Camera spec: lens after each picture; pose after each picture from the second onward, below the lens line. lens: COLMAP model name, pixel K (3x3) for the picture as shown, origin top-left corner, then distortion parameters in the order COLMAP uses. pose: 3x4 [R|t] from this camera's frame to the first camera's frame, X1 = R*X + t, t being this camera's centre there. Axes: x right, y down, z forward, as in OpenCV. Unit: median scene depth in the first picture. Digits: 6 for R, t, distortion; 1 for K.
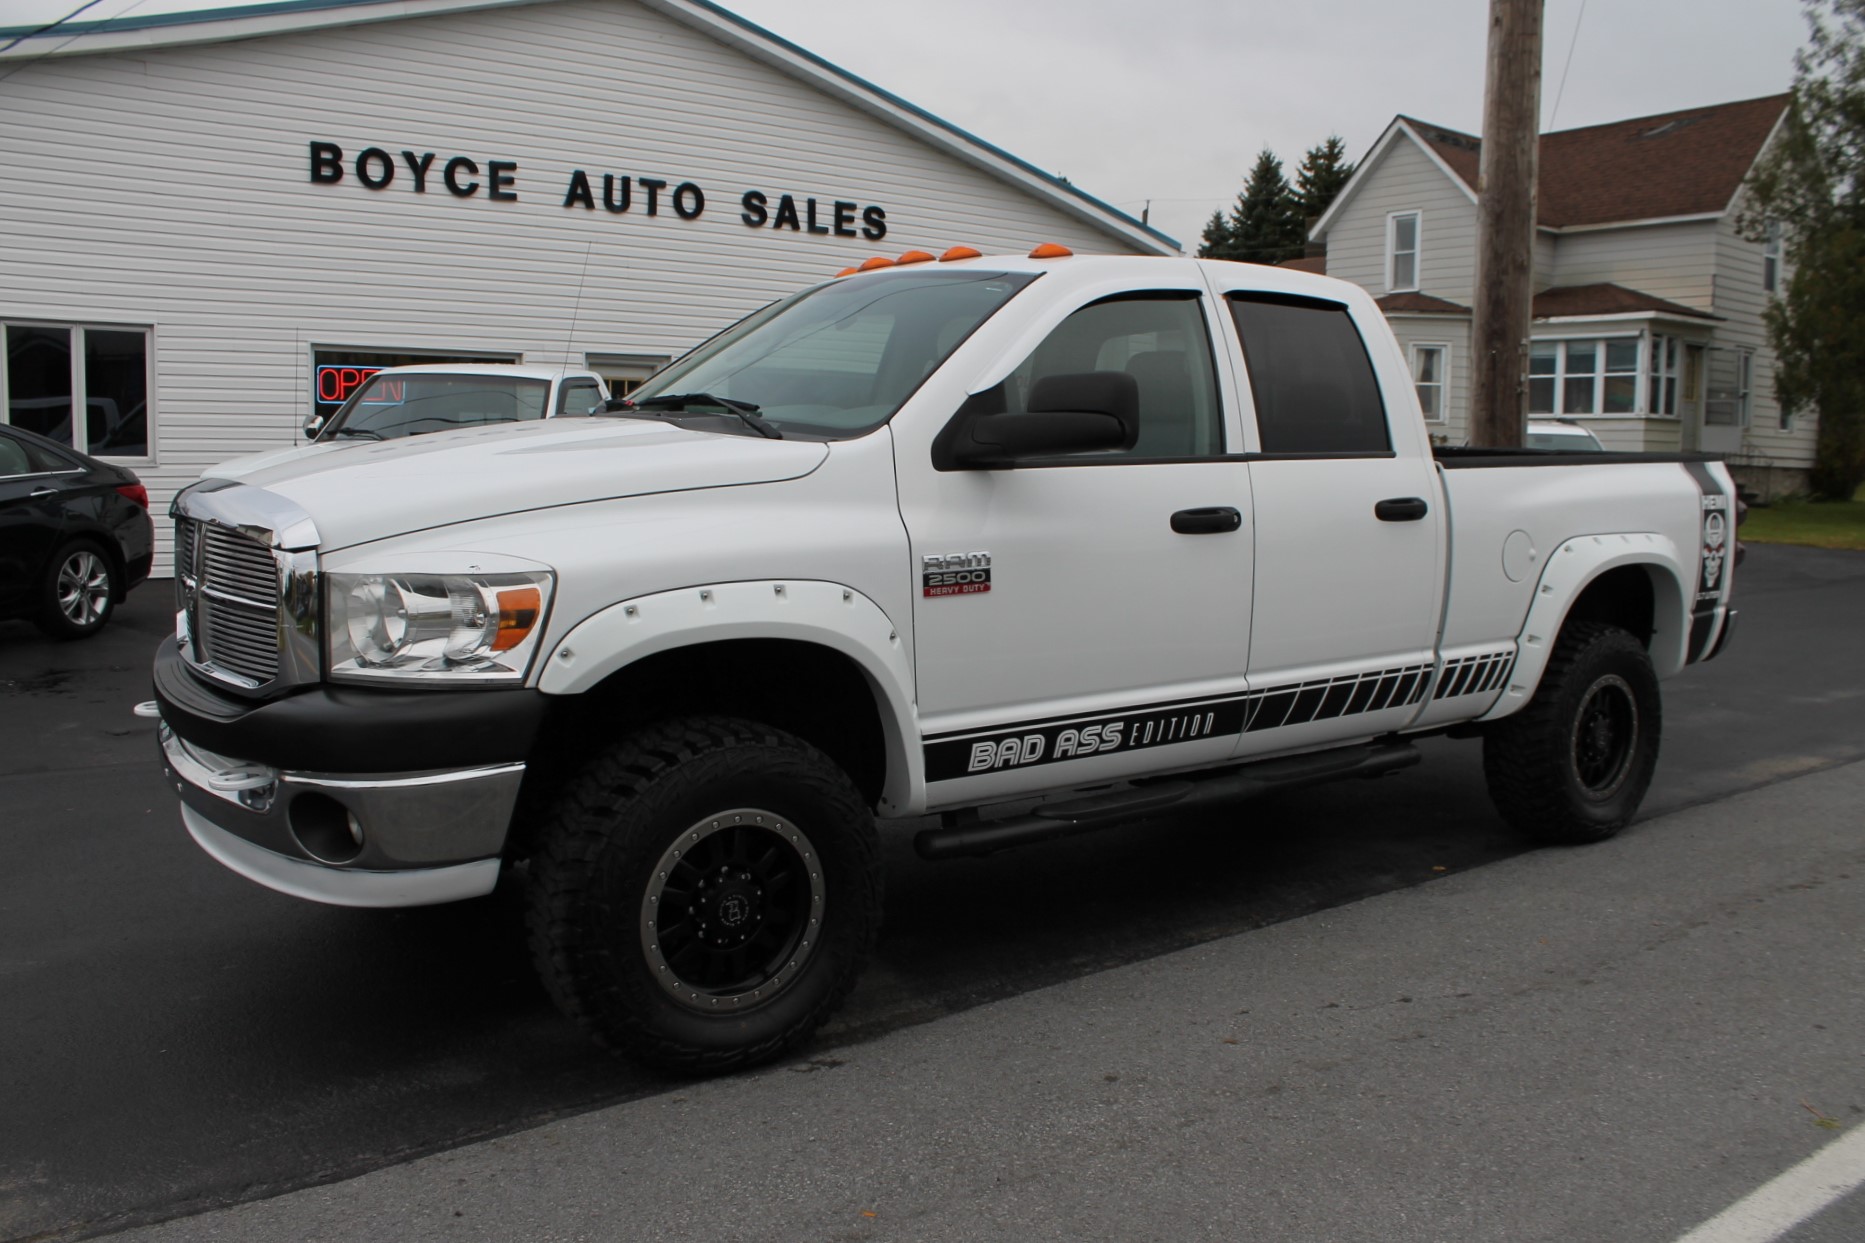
lens RADIAL K [[1617.0, 0, 932.5], [0, 1617.0, 621.5], [0, 0, 1]] dist [-0.175139, 0.166254]
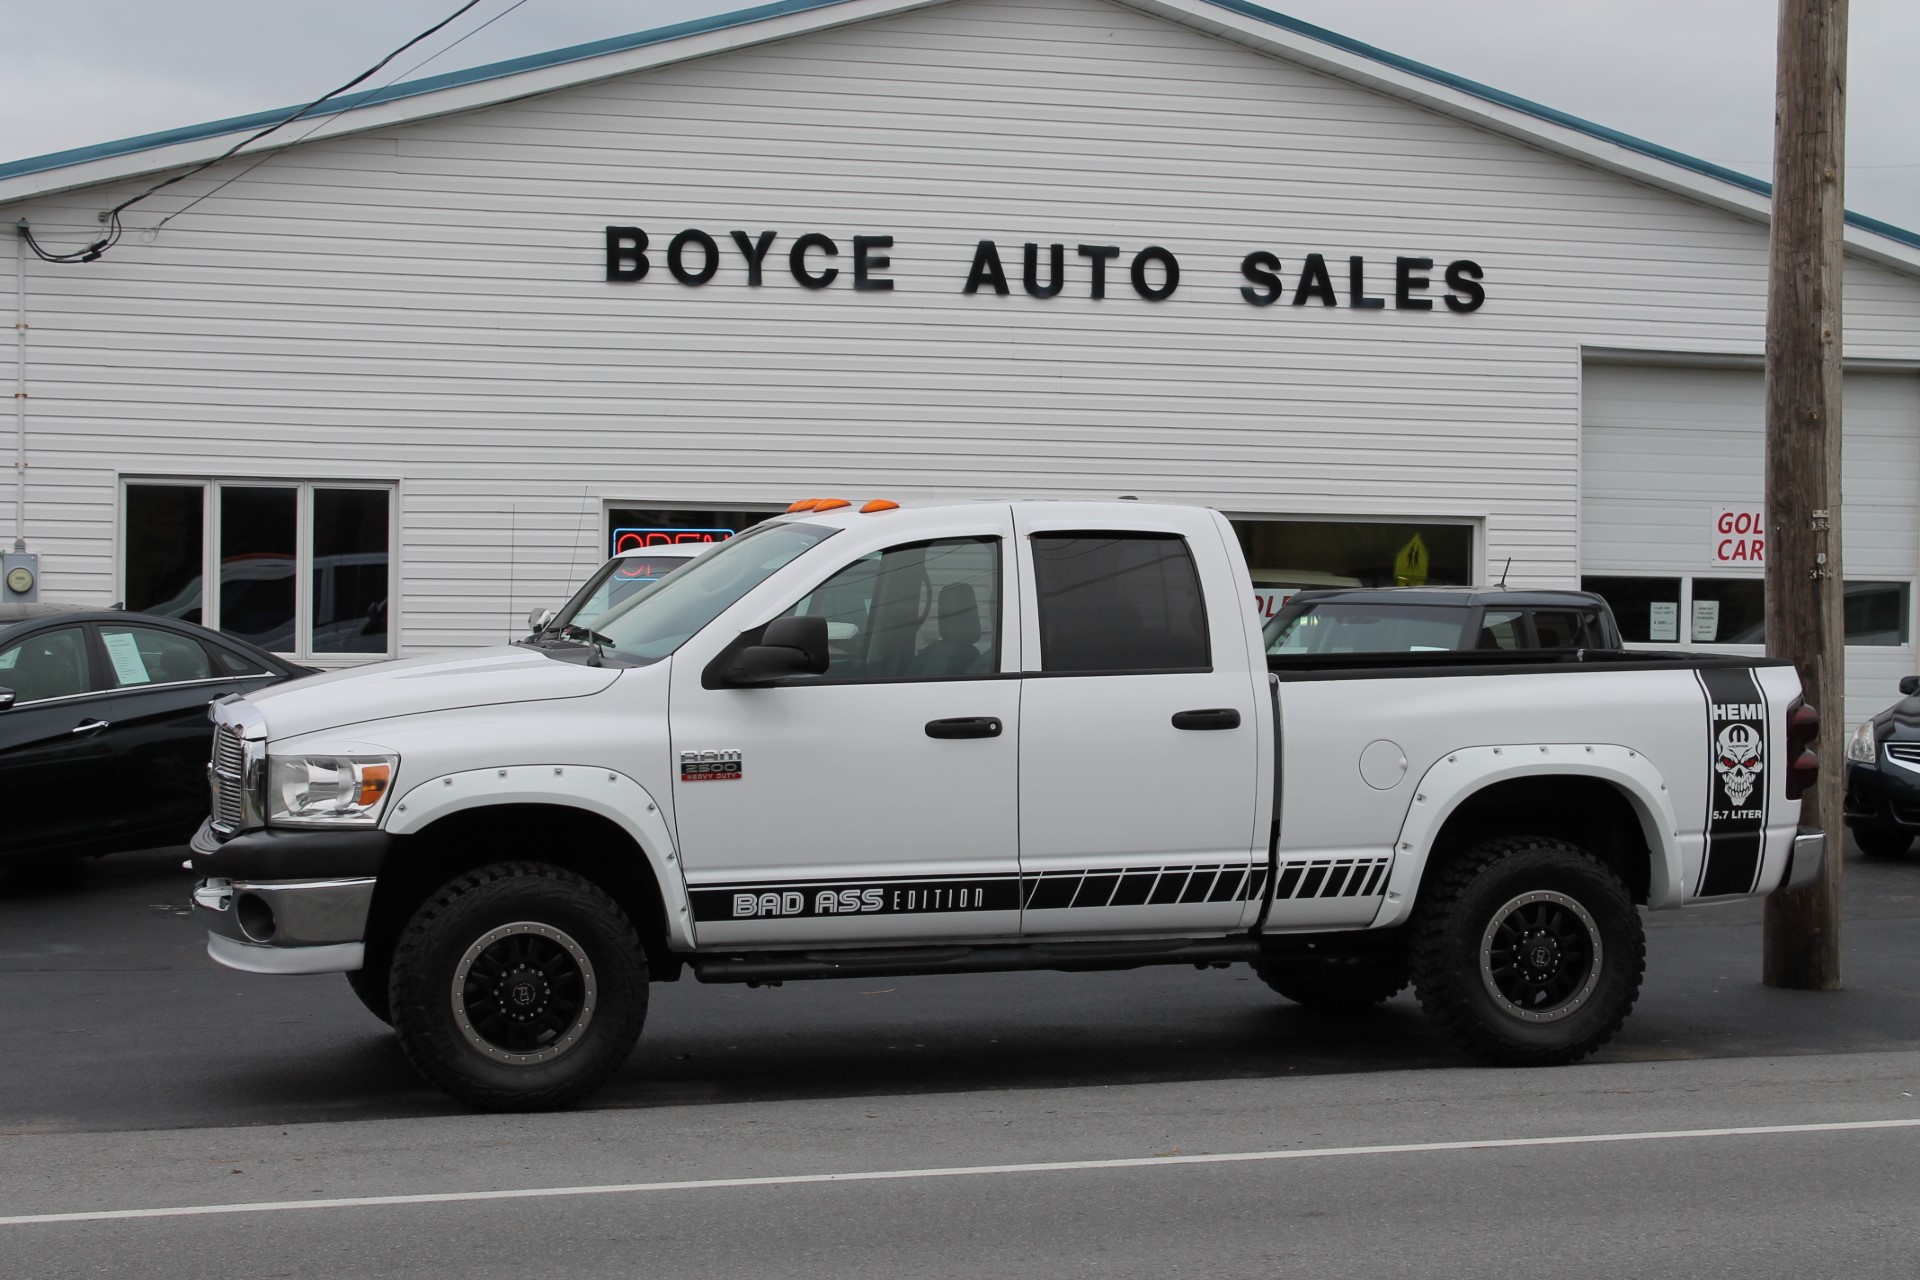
lens RADIAL K [[3657.5, 0, 960.0], [0, 3657.5, 640.0], [0, 0, 1]] dist [-0.027244, -0.026279]
pose [[0.930510, -0.006135, -0.366216, 0.658338], [-0.029991, 0.995226, -0.092876, 0.071599], [0.365037, 0.097405, 0.925883, -0.877751]]
